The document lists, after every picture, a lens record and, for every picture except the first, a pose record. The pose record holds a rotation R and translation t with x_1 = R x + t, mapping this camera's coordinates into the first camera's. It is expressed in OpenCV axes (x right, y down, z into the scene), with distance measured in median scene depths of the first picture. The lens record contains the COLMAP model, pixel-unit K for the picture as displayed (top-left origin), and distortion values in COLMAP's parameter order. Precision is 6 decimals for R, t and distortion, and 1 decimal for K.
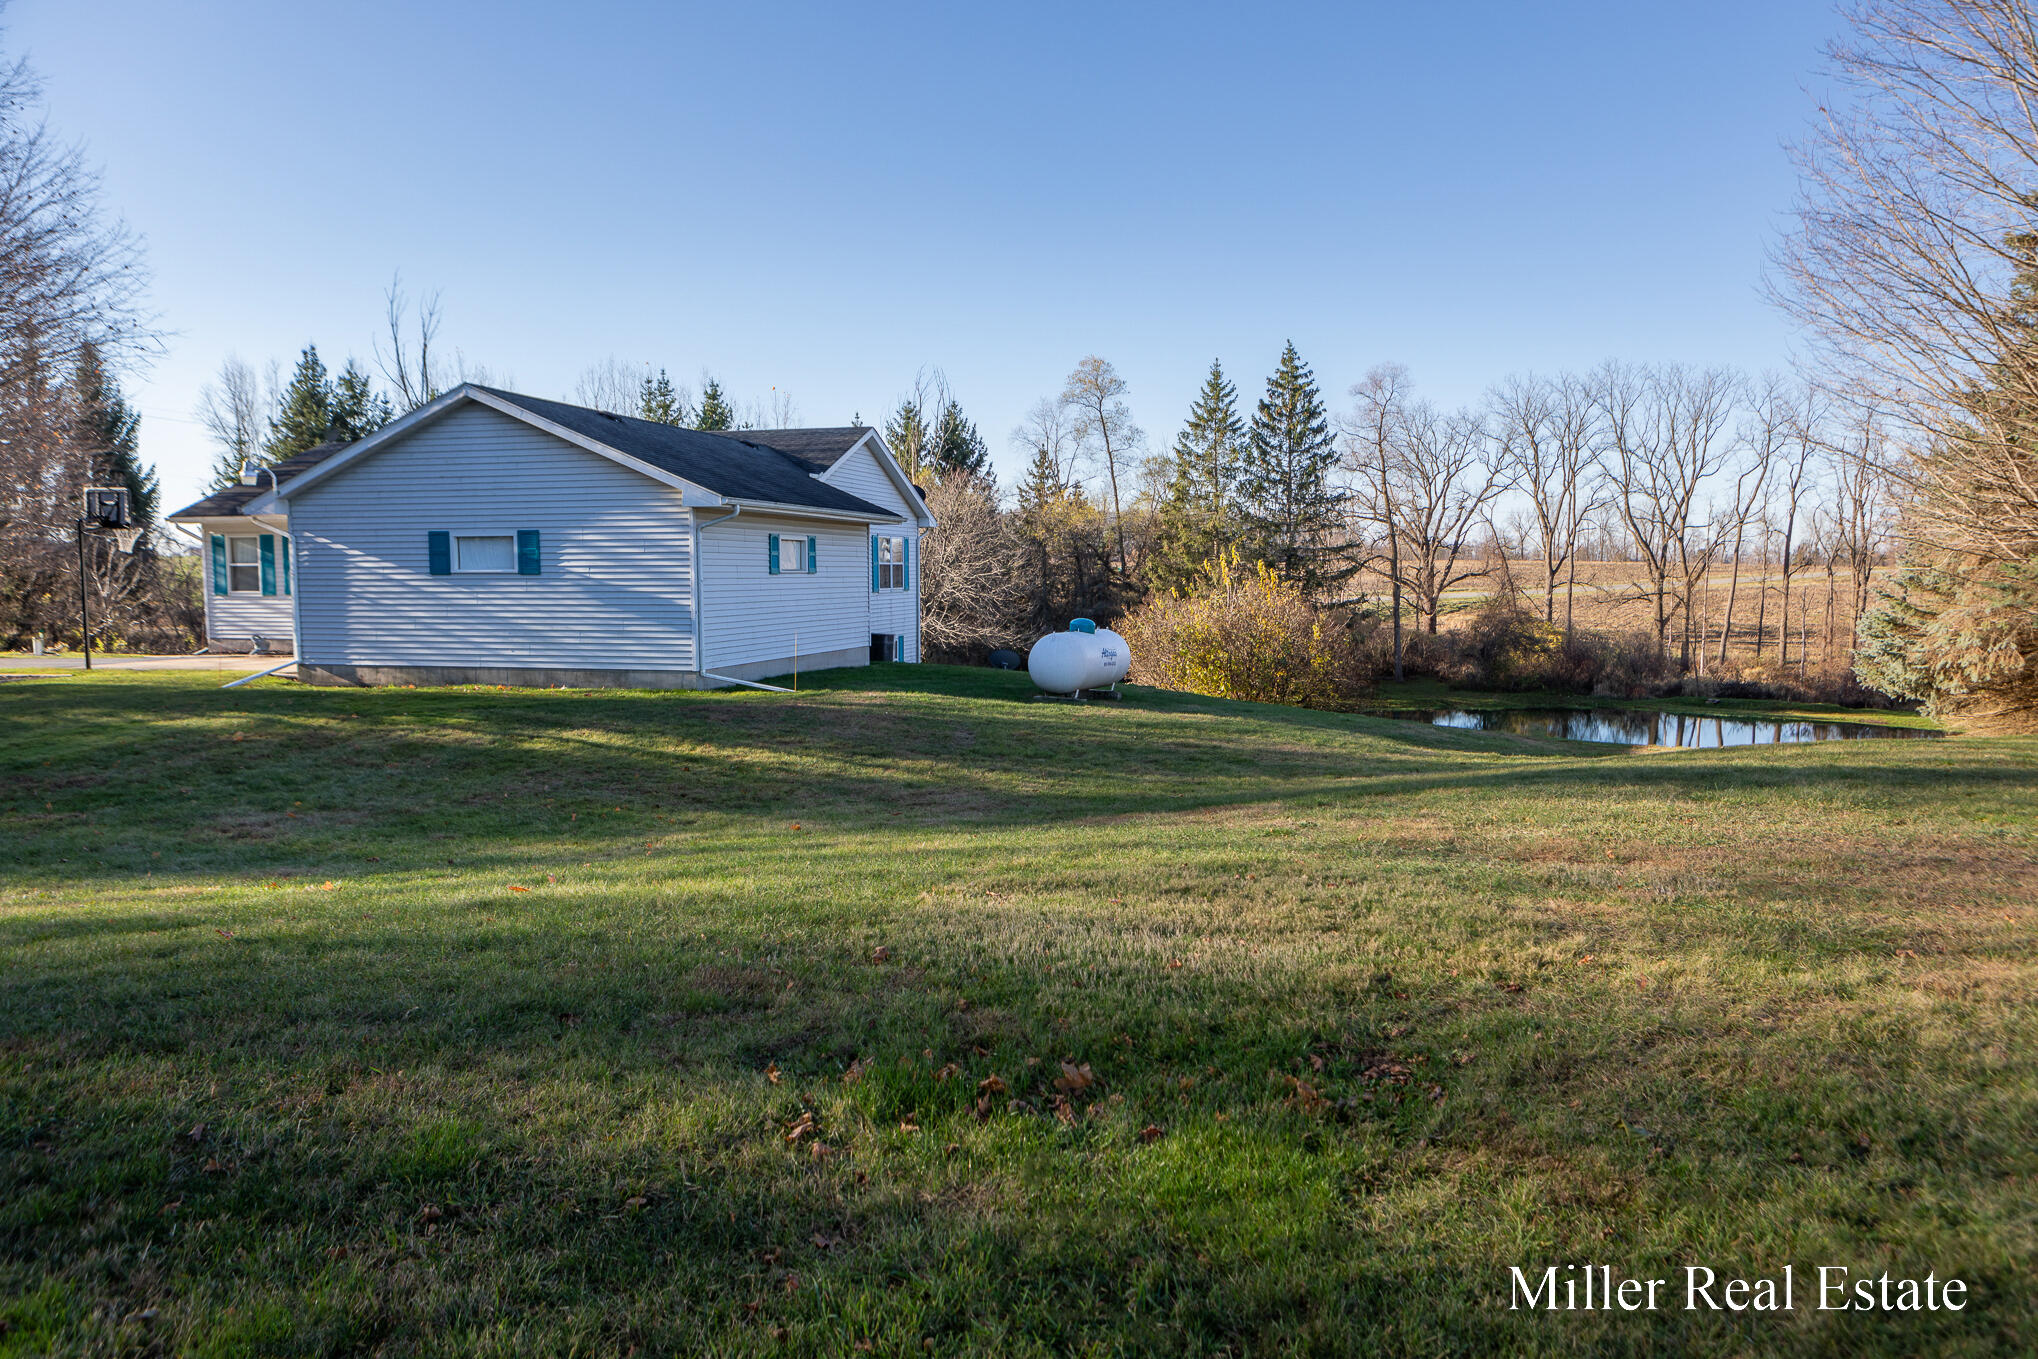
lens RADIAL K [[1428.9, 0, 1016.3], [0, 1428.9, 690.2], [0, 0, 1]] dist [-0.001746, 0.006123]
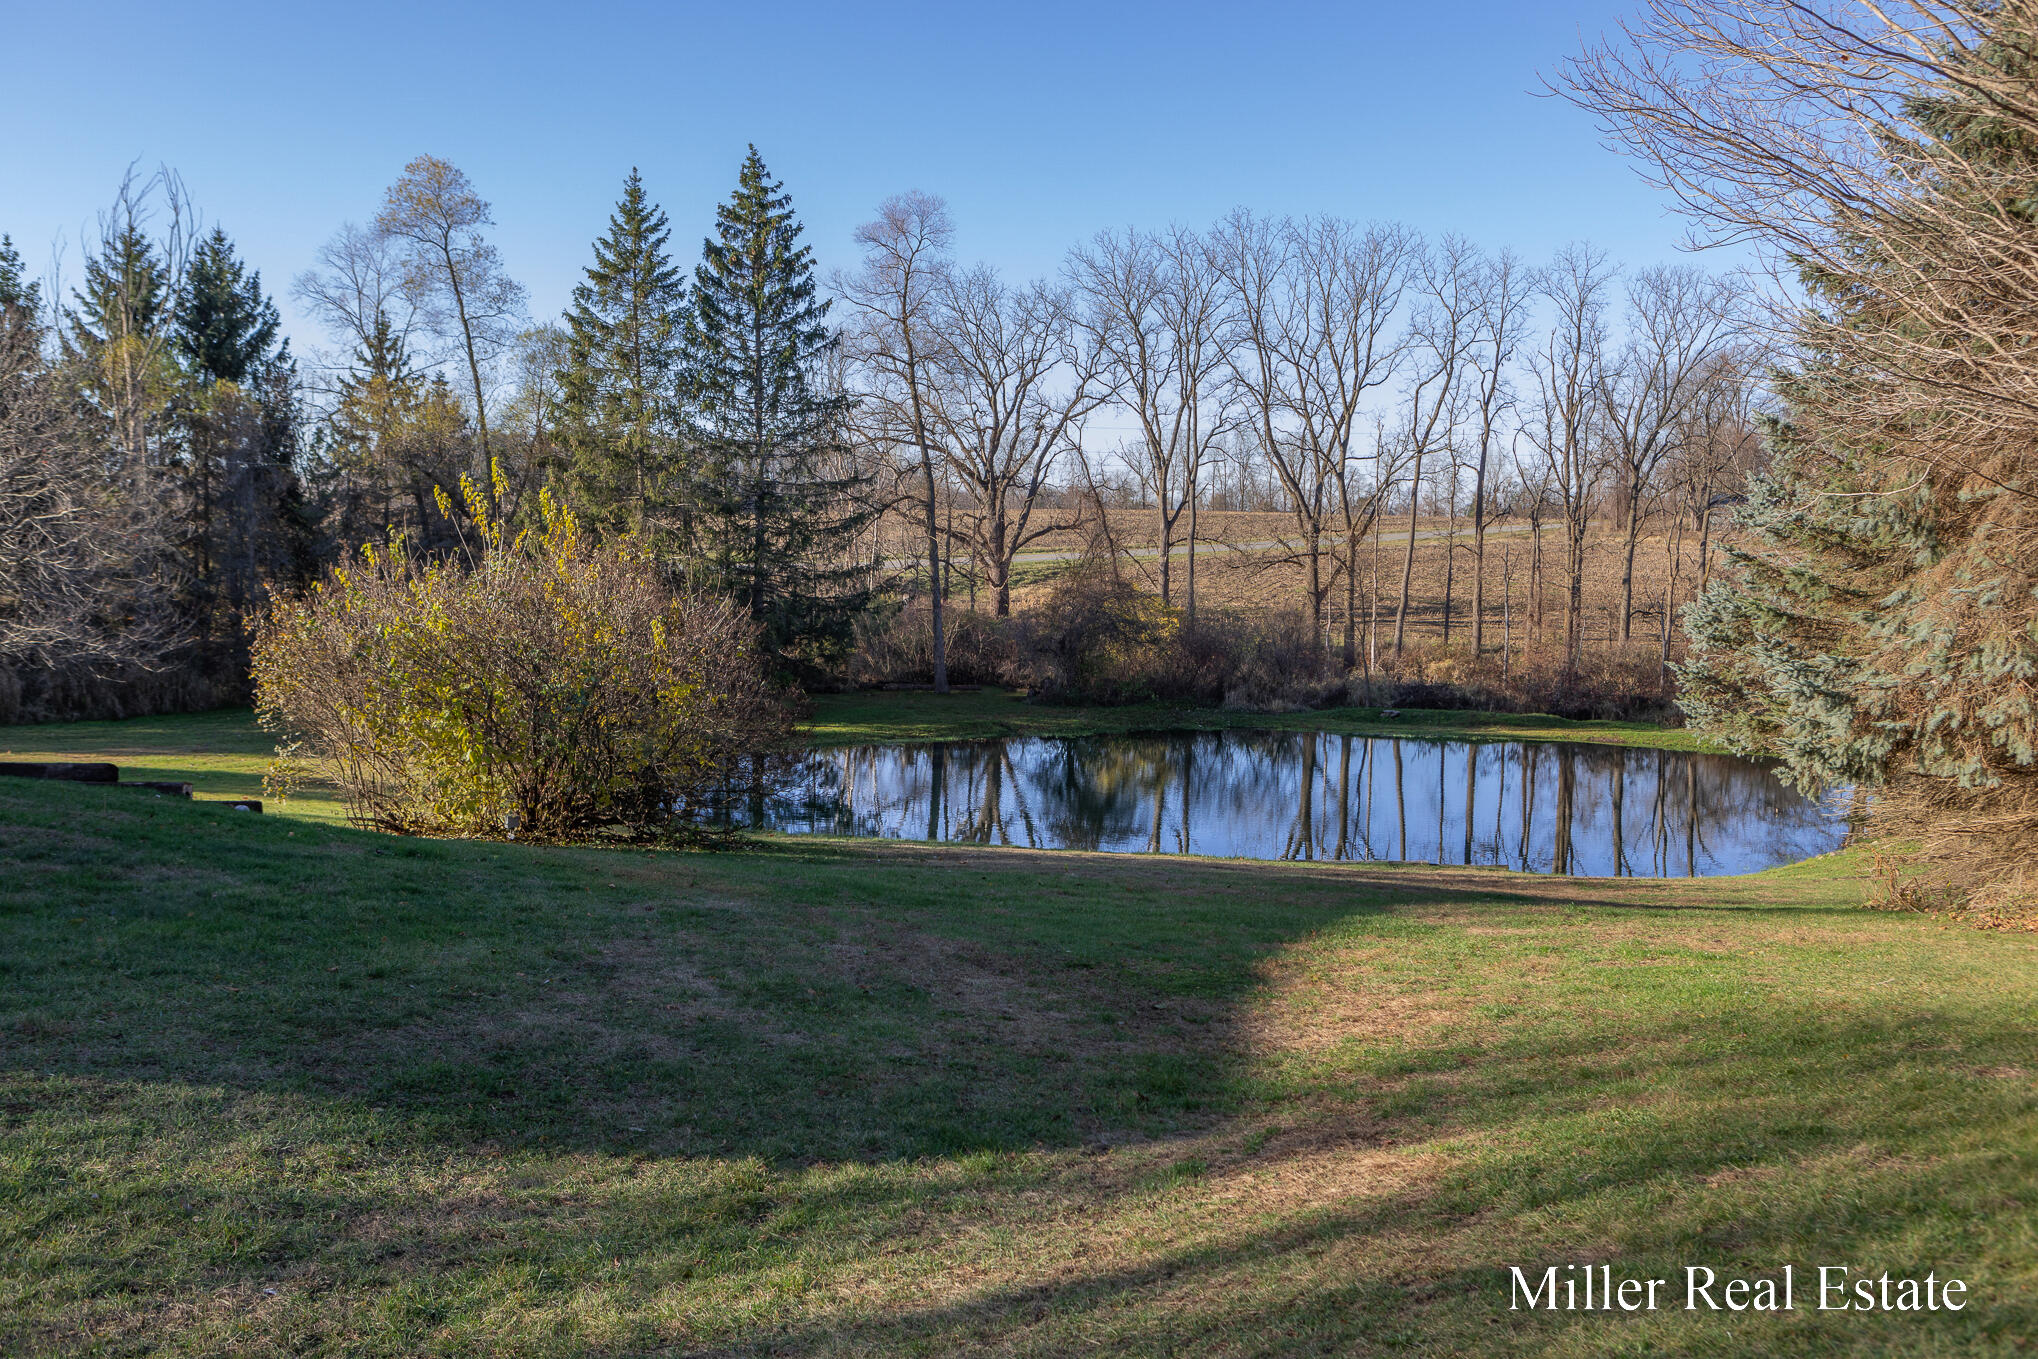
lens RADIAL K [[2006.4, 0, 1020.1], [0, 2006.4, 675.4], [0, 0, 1]] dist [0.084568, 0.000000]
pose [[0.961915, -0.018743, 0.272707, 0.052833], [0.020988, 0.999766, -0.005316, -0.007703], [-0.272543, 0.010837, 0.962083, 0.115569]]
